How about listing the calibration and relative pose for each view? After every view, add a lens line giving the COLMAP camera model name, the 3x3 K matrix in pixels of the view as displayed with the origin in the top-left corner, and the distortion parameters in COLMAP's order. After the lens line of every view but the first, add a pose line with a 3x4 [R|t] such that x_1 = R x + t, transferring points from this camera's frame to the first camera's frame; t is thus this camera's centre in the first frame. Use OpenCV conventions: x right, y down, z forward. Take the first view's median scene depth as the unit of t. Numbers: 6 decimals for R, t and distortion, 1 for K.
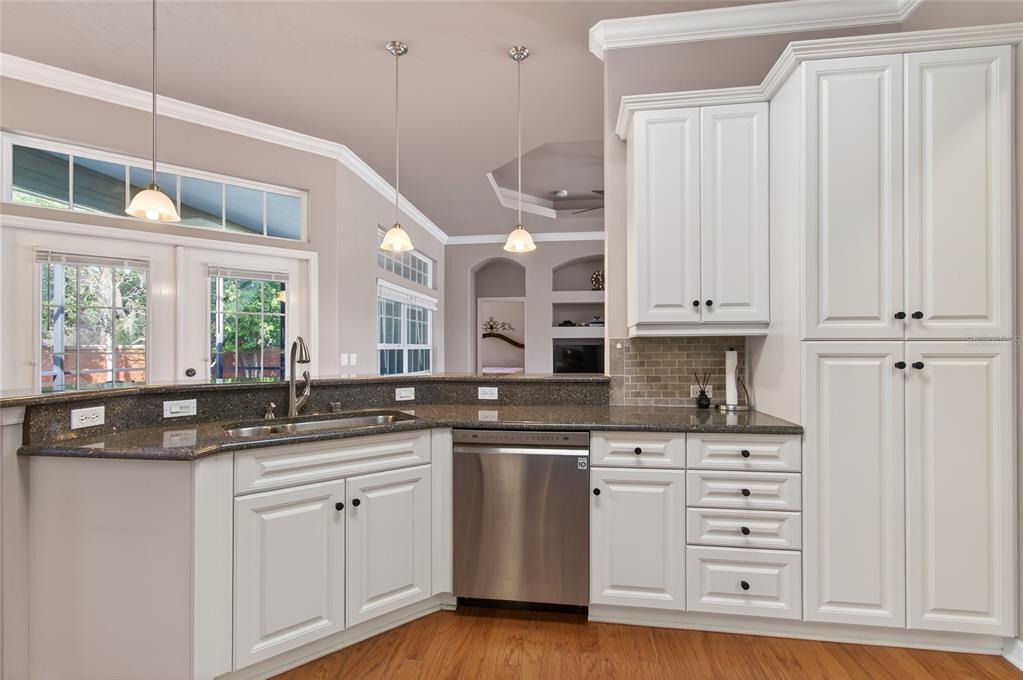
lens RADIAL K [[460.5, 0, 517.5], [0, 460.5, 344.6], [0, 0, 1]] dist [0.002225, 0.003009]
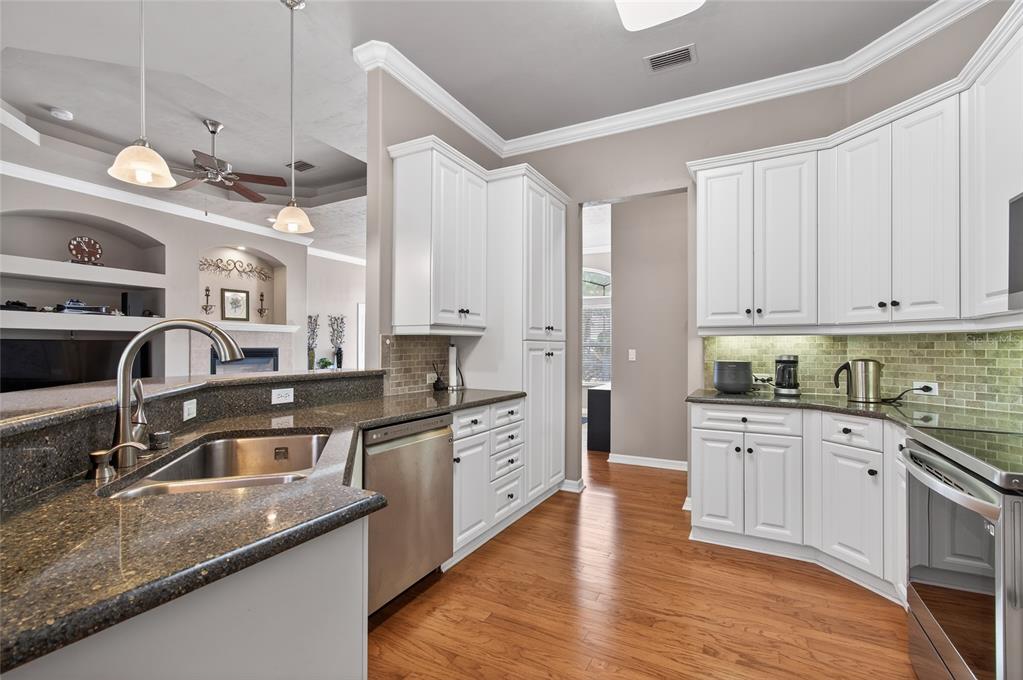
lens RADIAL K [[460.5, 0, 504.5], [0, 460.5, 347.7], [0, 0, 1]] dist [0.002225, 0.003009]
pose [[0.360244, 0.005945, 0.932839, -0.746802], [-0.013916, 0.999903, -0.000998, 0.015296], [-0.932754, -0.012622, 0.360291, 0.355967]]
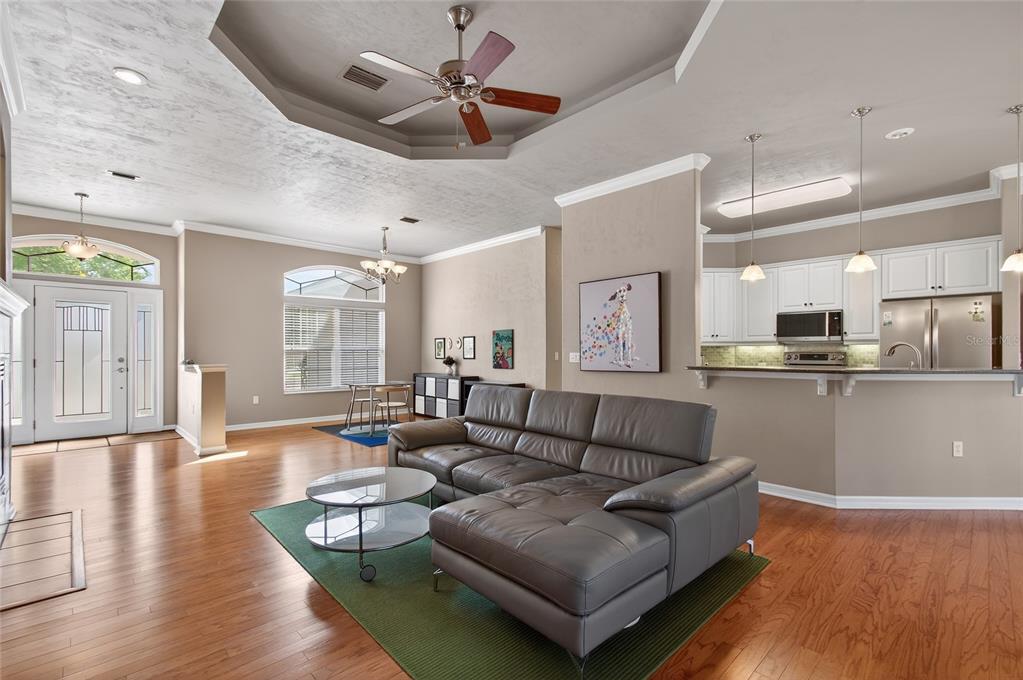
lens RADIAL K [[460.5, 0, 514.3], [0, 460.5, 351.0], [0, 0, 1]] dist [0.002225, 0.003009]
pose [[-0.780015, 0.004443, 0.625745, -0.327598], [-0.002693, 0.999942, -0.010456, 0.036563], [-0.625755, -0.009841, -0.779958, 2.873715]]
